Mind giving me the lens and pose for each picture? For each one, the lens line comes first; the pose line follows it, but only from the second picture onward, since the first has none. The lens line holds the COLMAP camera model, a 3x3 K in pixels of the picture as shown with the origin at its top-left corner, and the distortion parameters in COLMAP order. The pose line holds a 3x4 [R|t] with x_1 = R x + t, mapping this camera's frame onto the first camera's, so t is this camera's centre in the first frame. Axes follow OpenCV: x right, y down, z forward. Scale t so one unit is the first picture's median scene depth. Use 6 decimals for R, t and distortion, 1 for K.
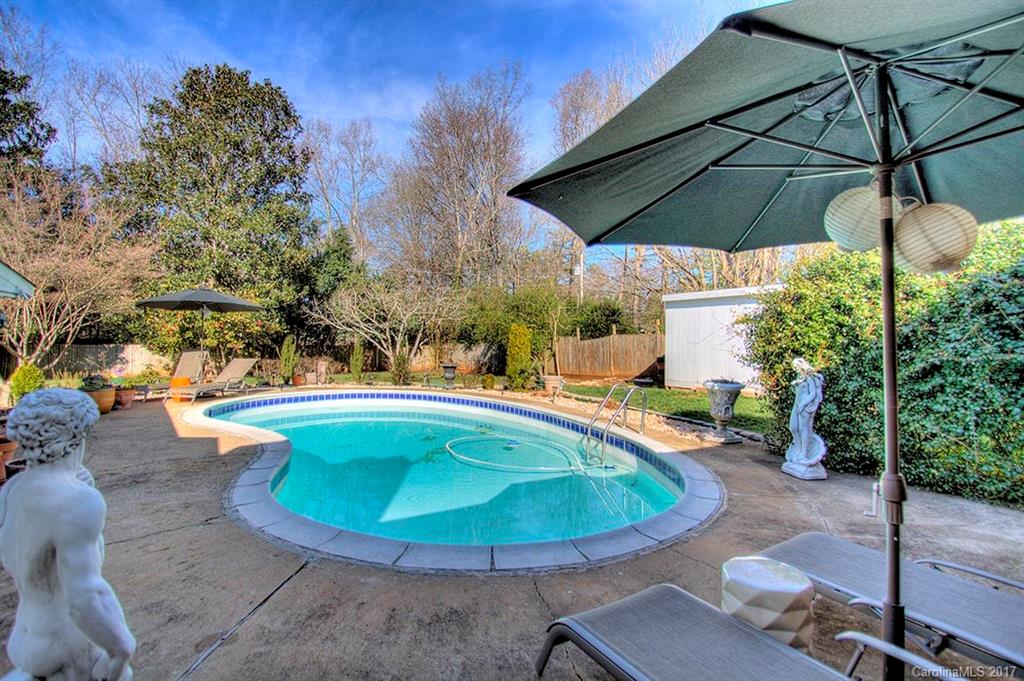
lens RADIAL K [[490.8, 0, 509.2], [0, 490.8, 337.8], [0, 0, 1]] dist [-0.011523, 0.000162]
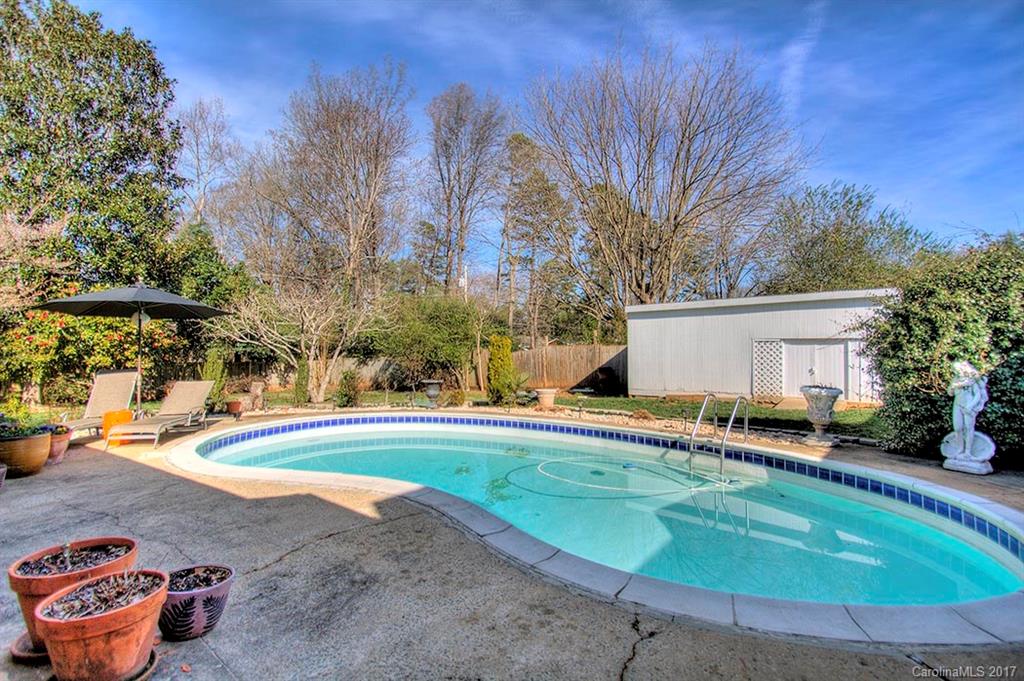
lens RADIAL K [[490.8, 0, 509.2], [0, 490.8, 337.8], [0, 0, 1]] dist [-0.011523, 0.000162]
pose [[0.949134, -0.005079, 0.314832, -0.240608], [0.013400, 0.999616, -0.024272, 0.000846], [-0.314587, 0.027256, 0.948837, 0.105466]]
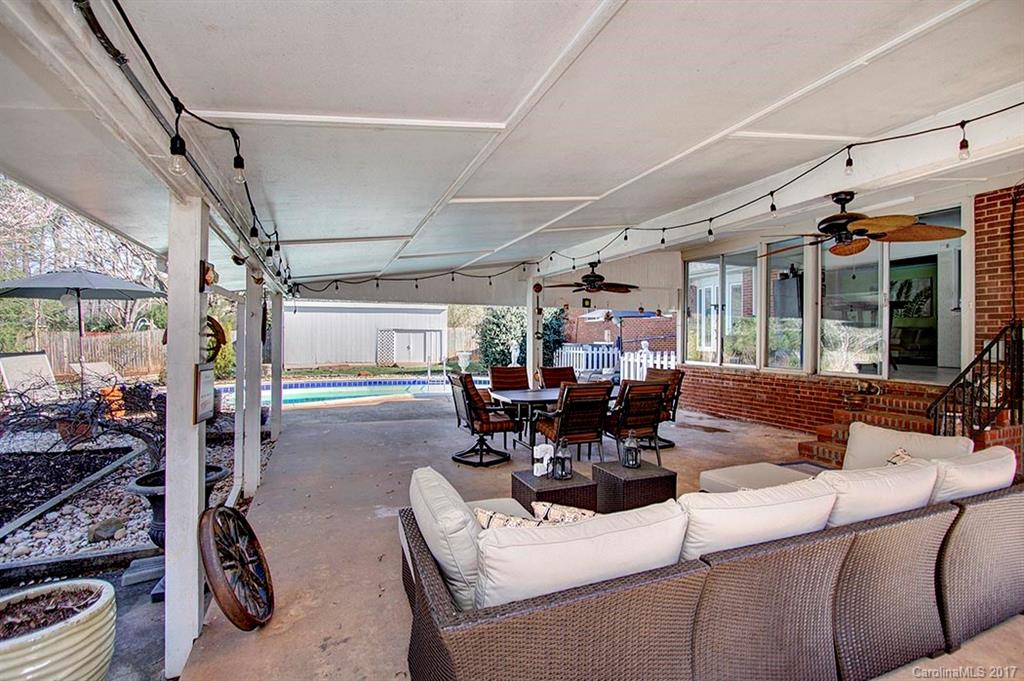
lens RADIAL K [[487.0, 0, 517.1], [0, 487.0, 338.6], [0, 0, 1]] dist [-0.000499, 0.000184]
pose [[0.159122, -0.015680, 0.987134, -0.919601], [0.000433, 0.999875, 0.015813, -0.006858], [-0.987259, -0.002088, 0.159109, 0.163269]]
